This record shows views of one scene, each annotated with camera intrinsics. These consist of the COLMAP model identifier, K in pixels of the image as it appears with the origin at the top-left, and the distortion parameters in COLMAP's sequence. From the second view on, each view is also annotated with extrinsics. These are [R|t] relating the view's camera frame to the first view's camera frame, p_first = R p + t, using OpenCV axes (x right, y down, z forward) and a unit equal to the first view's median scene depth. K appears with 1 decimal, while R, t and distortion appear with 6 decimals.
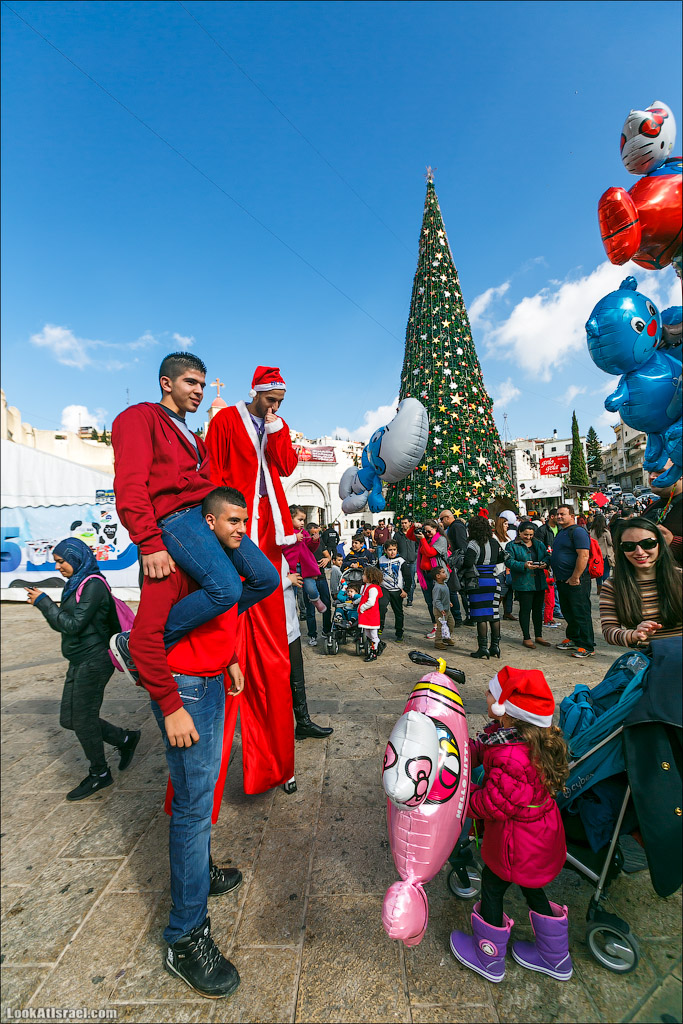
lens RADIAL K [[436.9, 0, 341.5], [0, 436.9, 512.0], [0, 0, 1]] dist [0.010658, -0.000550]
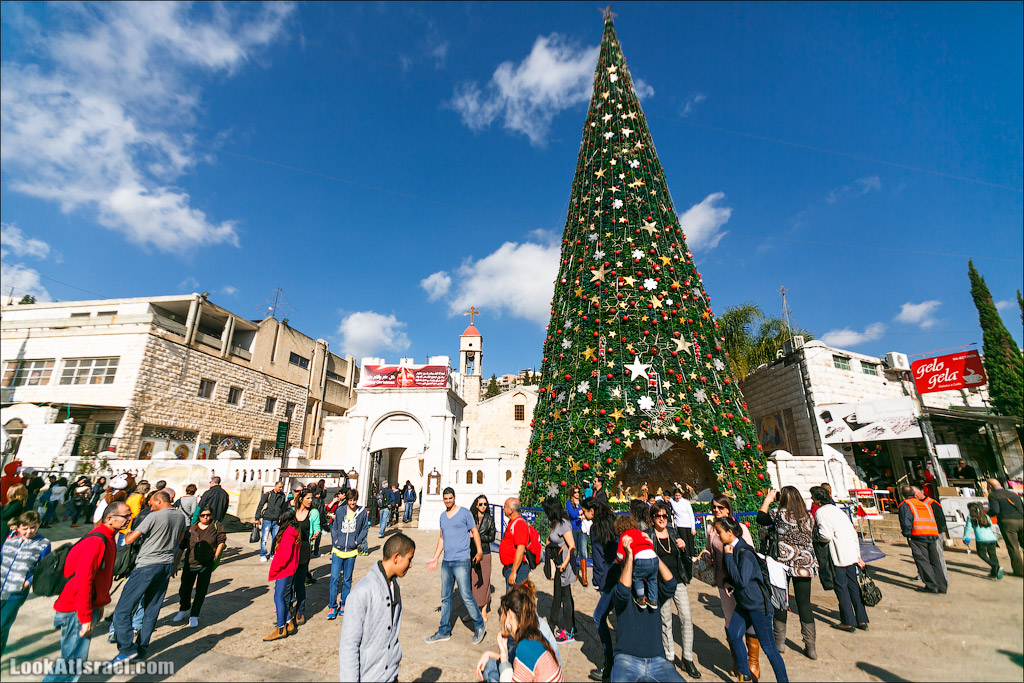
lens RADIAL K [[436.9, 0, 512.0], [0, 436.9, 341.5], [0, 0, 1]] dist [0.010658, -0.000550]
pose [[0.841412, -0.106900, -0.529715, 0.464039], [-0.021776, 0.972735, -0.230894, -0.021521], [0.539955, 0.205812, 0.816143, 0.443845]]
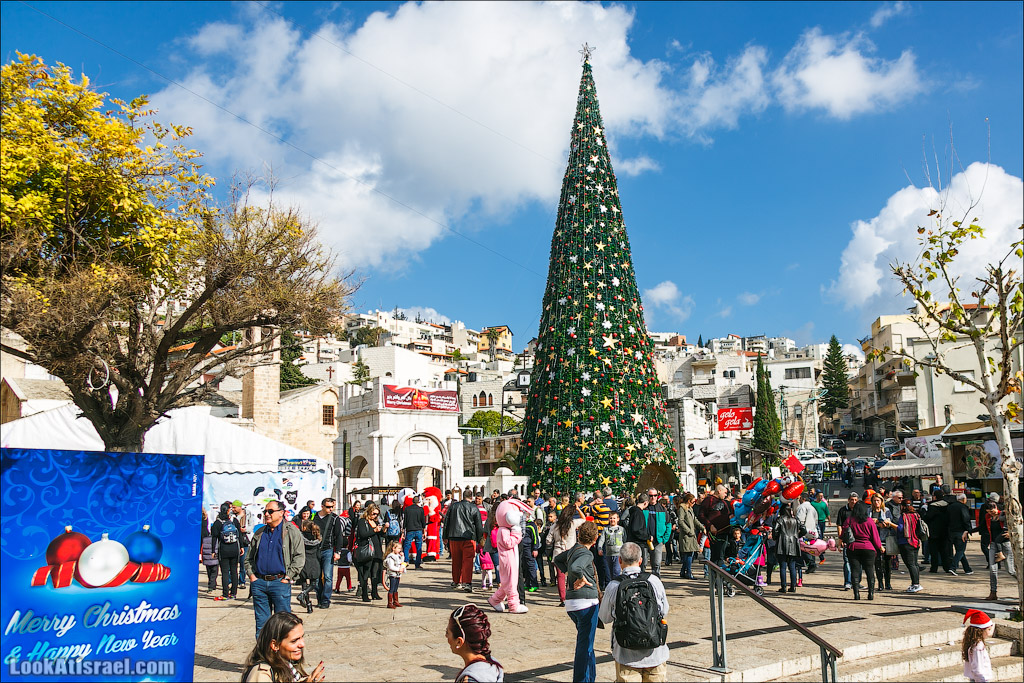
lens RADIAL K [[852.0, 0, 569.7], [0, 852.0, 389.4], [0, 0, 1]] dist [0.034705, -0.000656]
pose [[0.979376, 0.050864, 0.195541, -0.116661], [-0.034335, 0.995616, -0.087008, -0.026365], [-0.199109, 0.078500, 0.976828, -0.527449]]
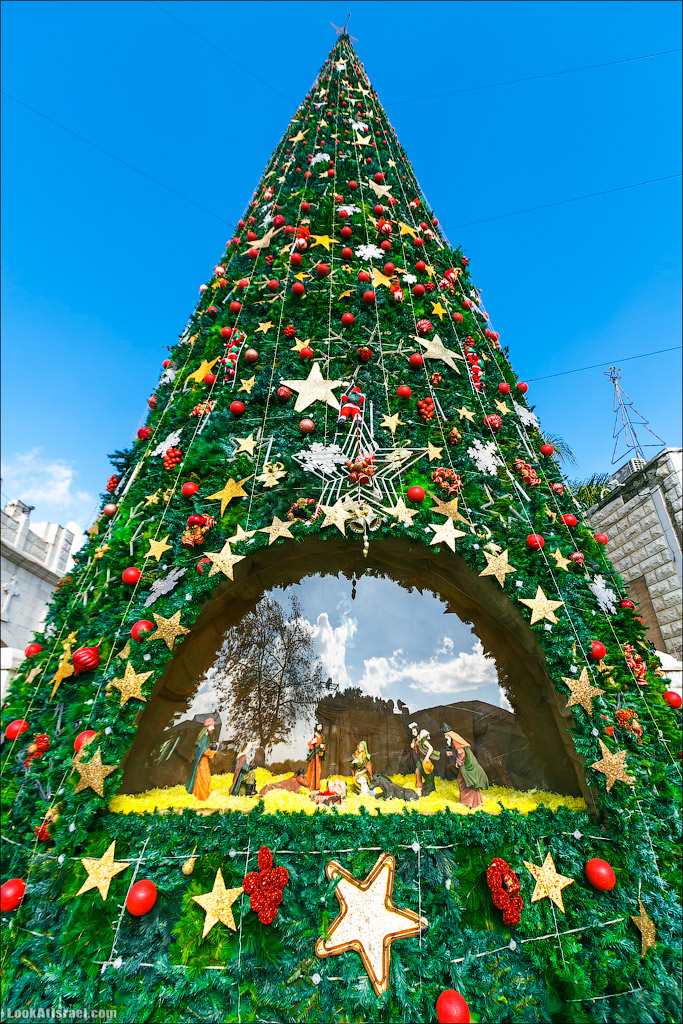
lens RADIAL K [[436.9, 0, 341.5], [0, 436.9, 512.0], [0, 0, 1]] dist [0.010658, -0.000550]
pose [[0.891092, -0.157381, -0.425660, 0.390791], [-0.010954, 0.930211, -0.366862, 0.004227], [0.453690, 0.331571, 0.827179, 0.829996]]
